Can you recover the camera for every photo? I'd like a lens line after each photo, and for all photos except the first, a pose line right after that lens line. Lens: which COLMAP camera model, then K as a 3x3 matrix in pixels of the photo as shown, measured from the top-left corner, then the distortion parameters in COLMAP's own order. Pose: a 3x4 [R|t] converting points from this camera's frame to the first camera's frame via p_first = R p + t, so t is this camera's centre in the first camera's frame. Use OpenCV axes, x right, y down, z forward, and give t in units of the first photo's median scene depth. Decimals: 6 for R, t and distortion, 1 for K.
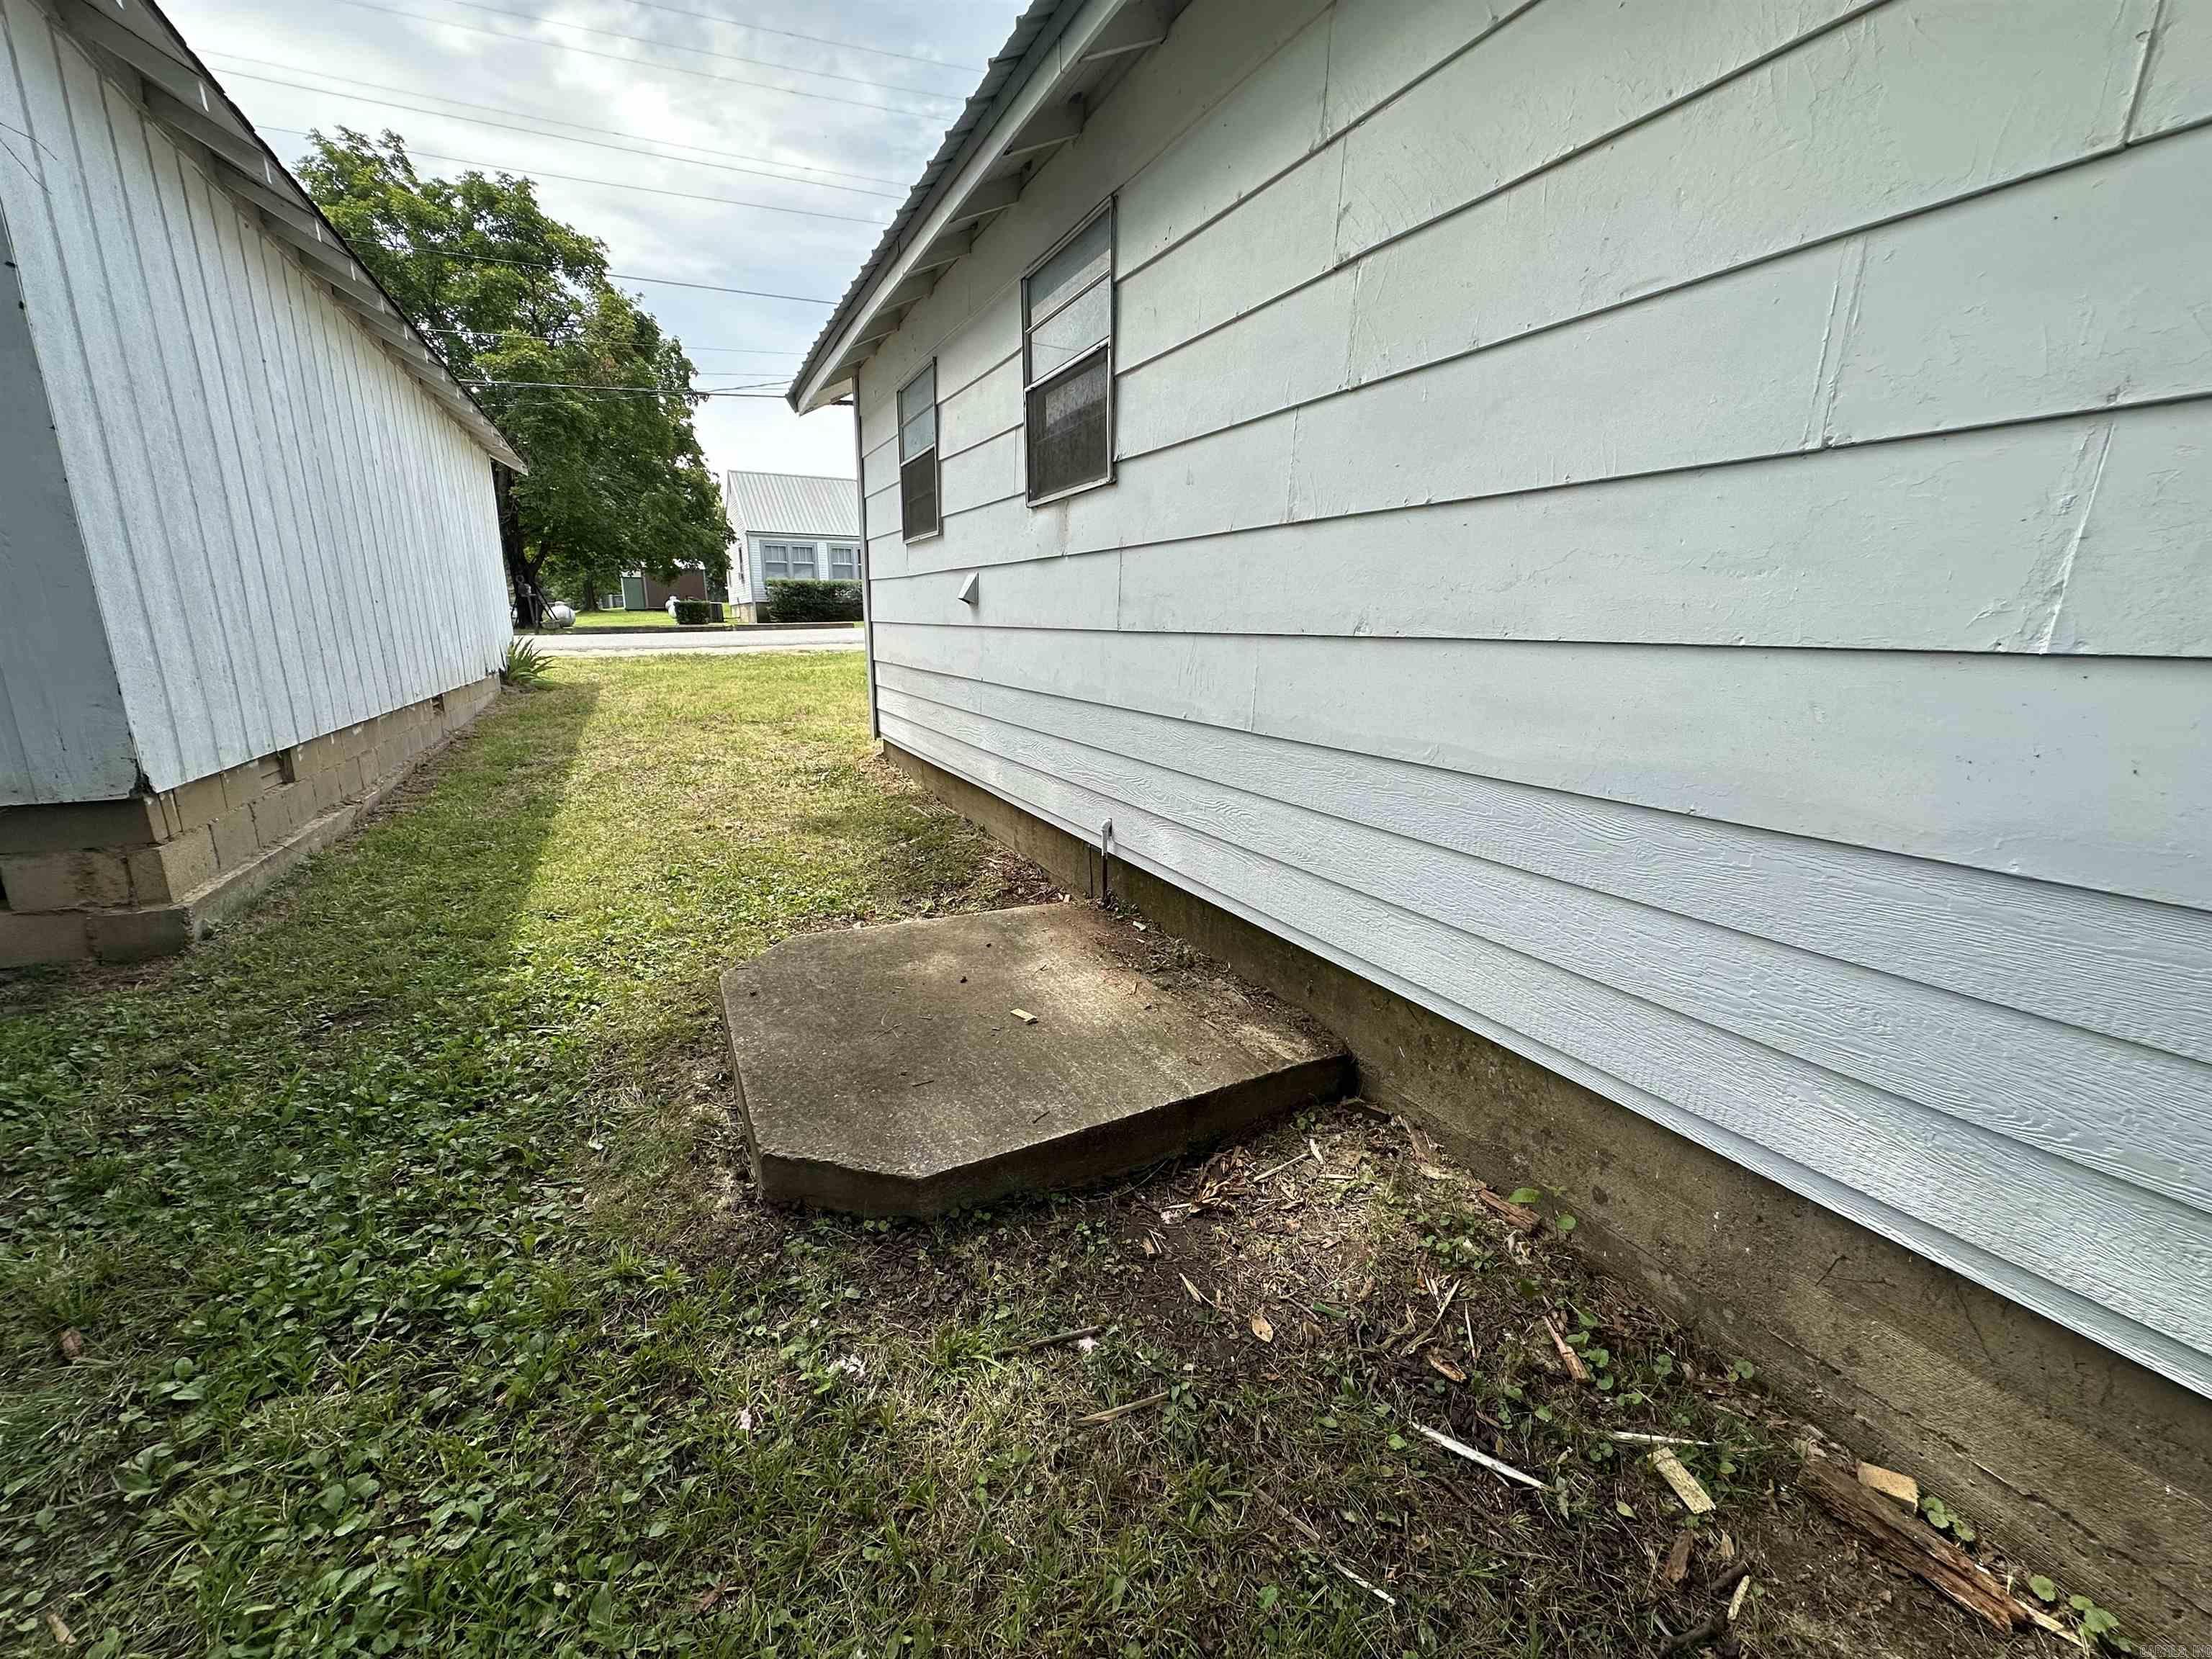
lens RADIAL K [[879.7, 0, 1104.6], [0, 879.7, 833.7], [0, 0, 1]] dist [-0.002383, 0.000920]
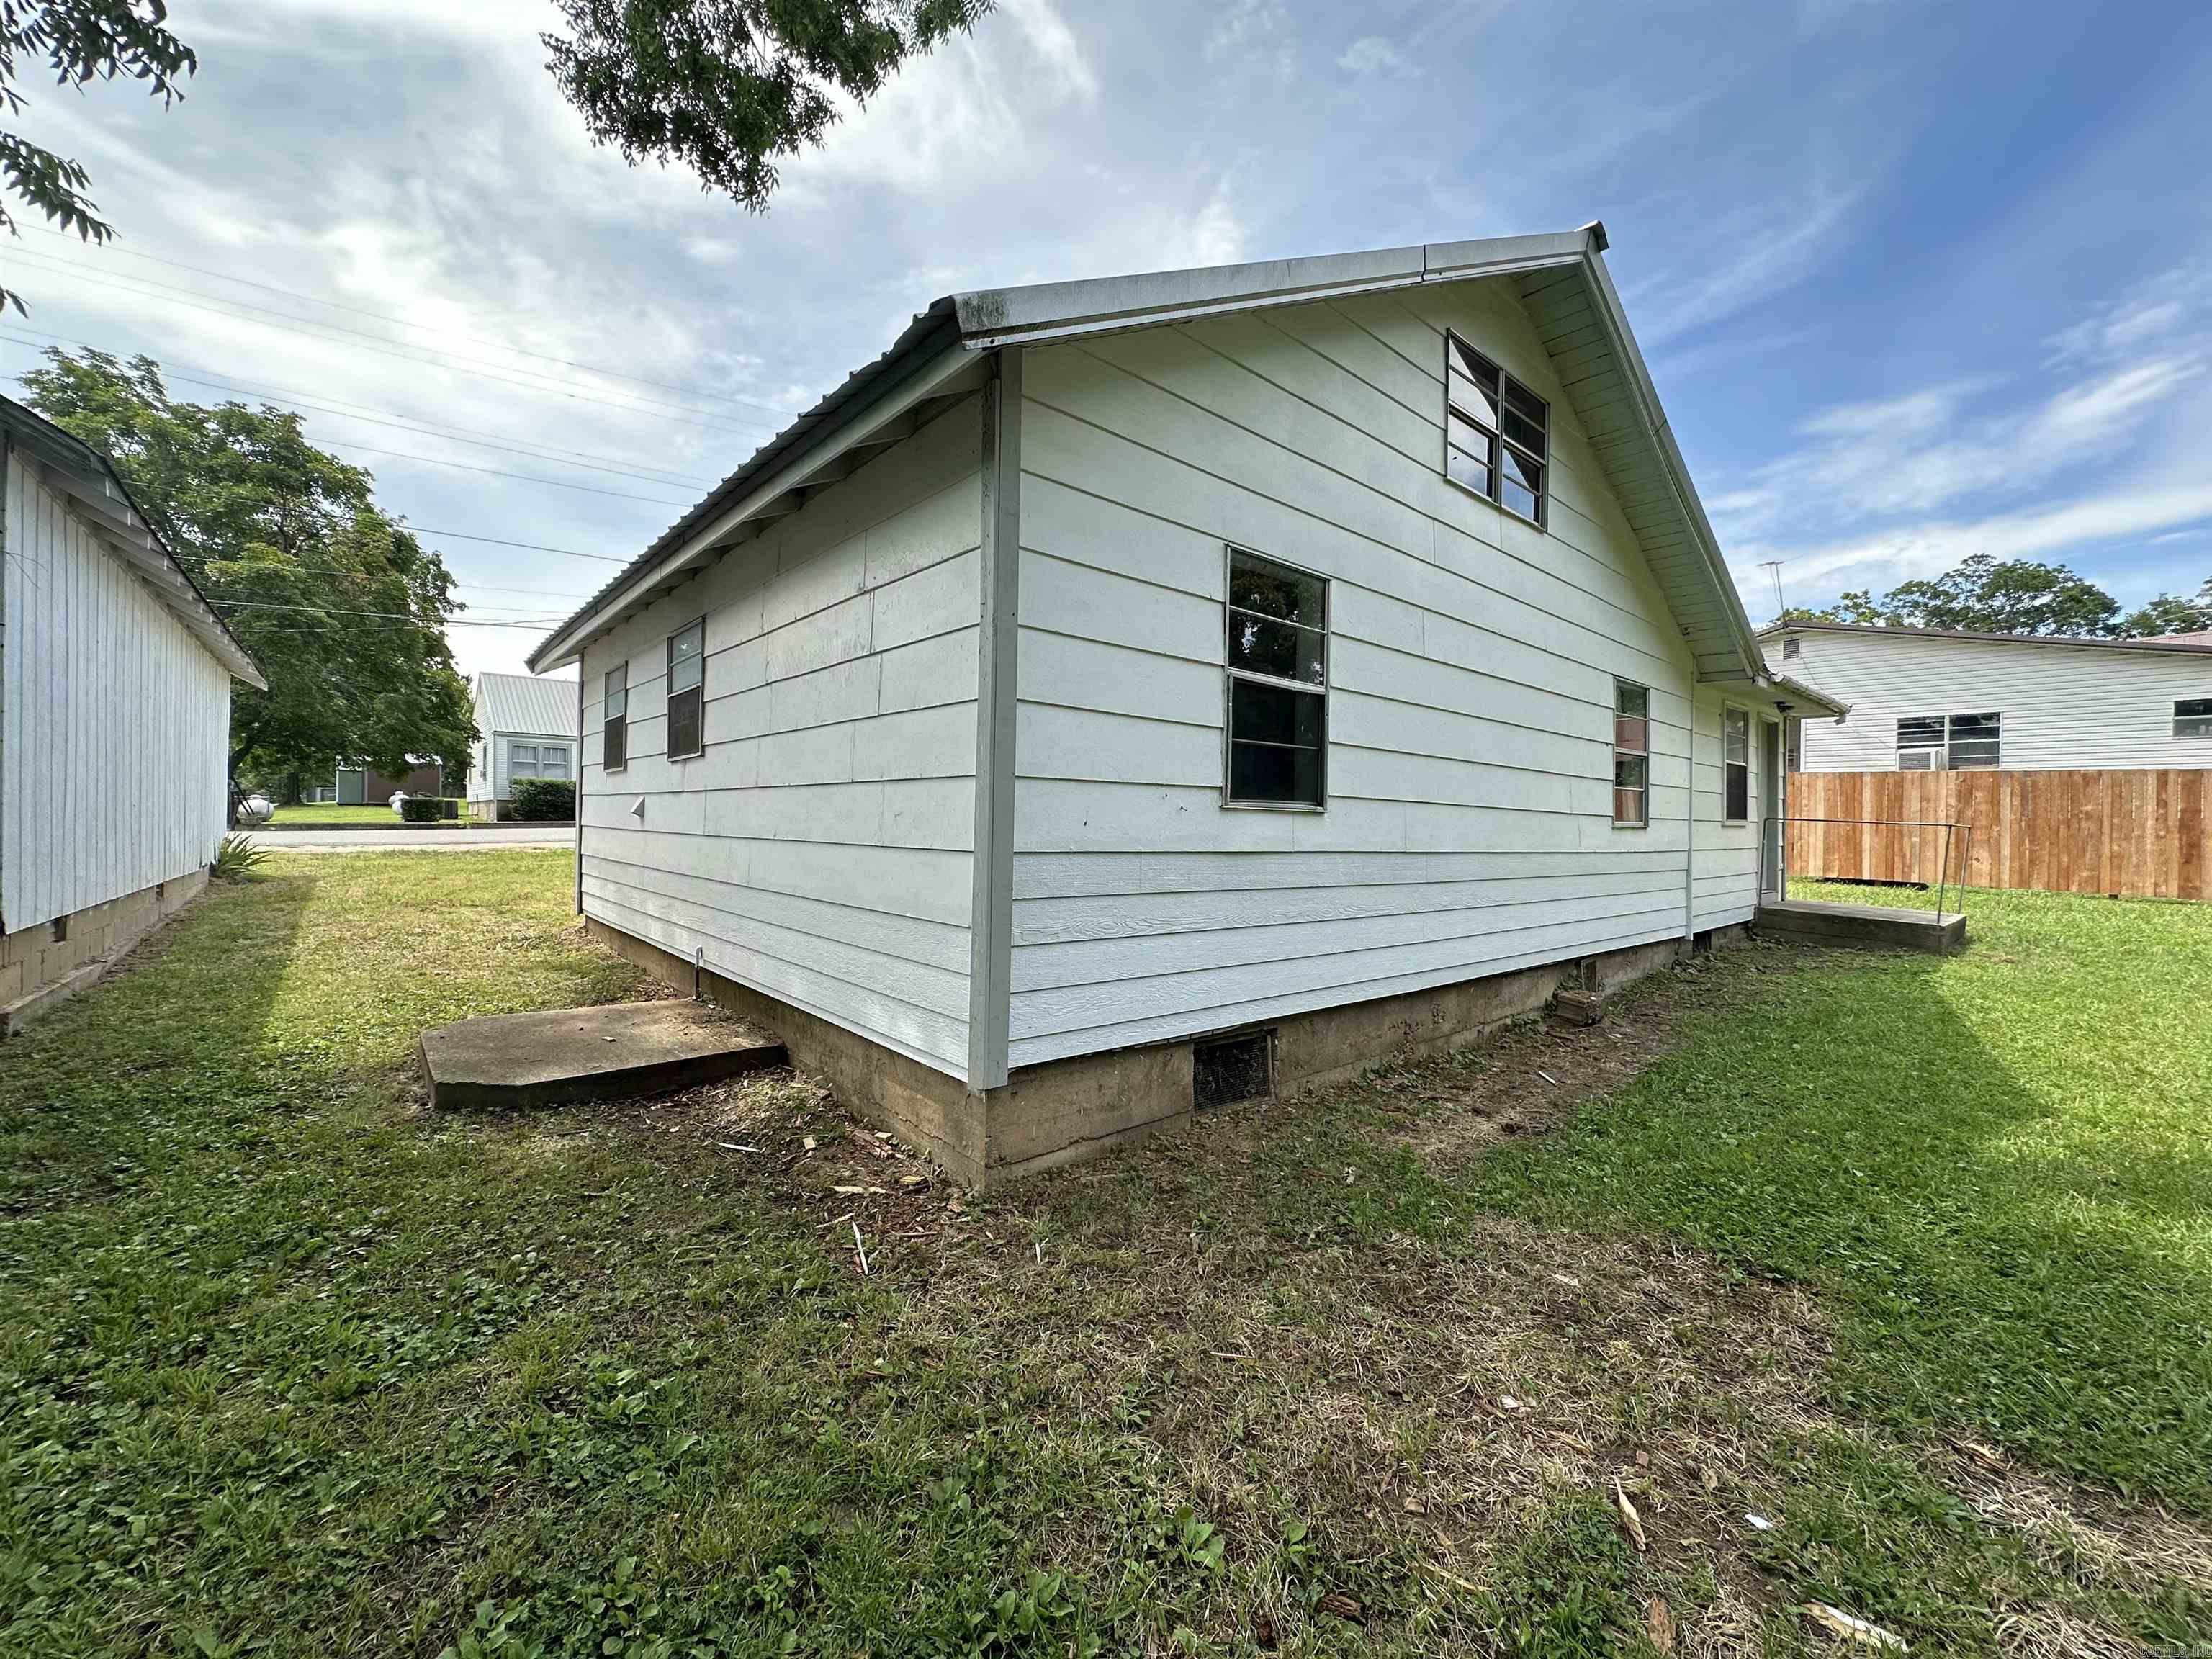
lens RADIAL K [[879.7, 0, 1105.8], [0, 879.7, 831.7], [0, 0, 1]] dist [-0.002383, 0.000920]
pose [[0.972305, 0.008352, 0.233567, 0.085519], [0.044323, 0.974636, -0.219362, 0.041098], [-0.229475, 0.223639, 0.947274, -0.189809]]
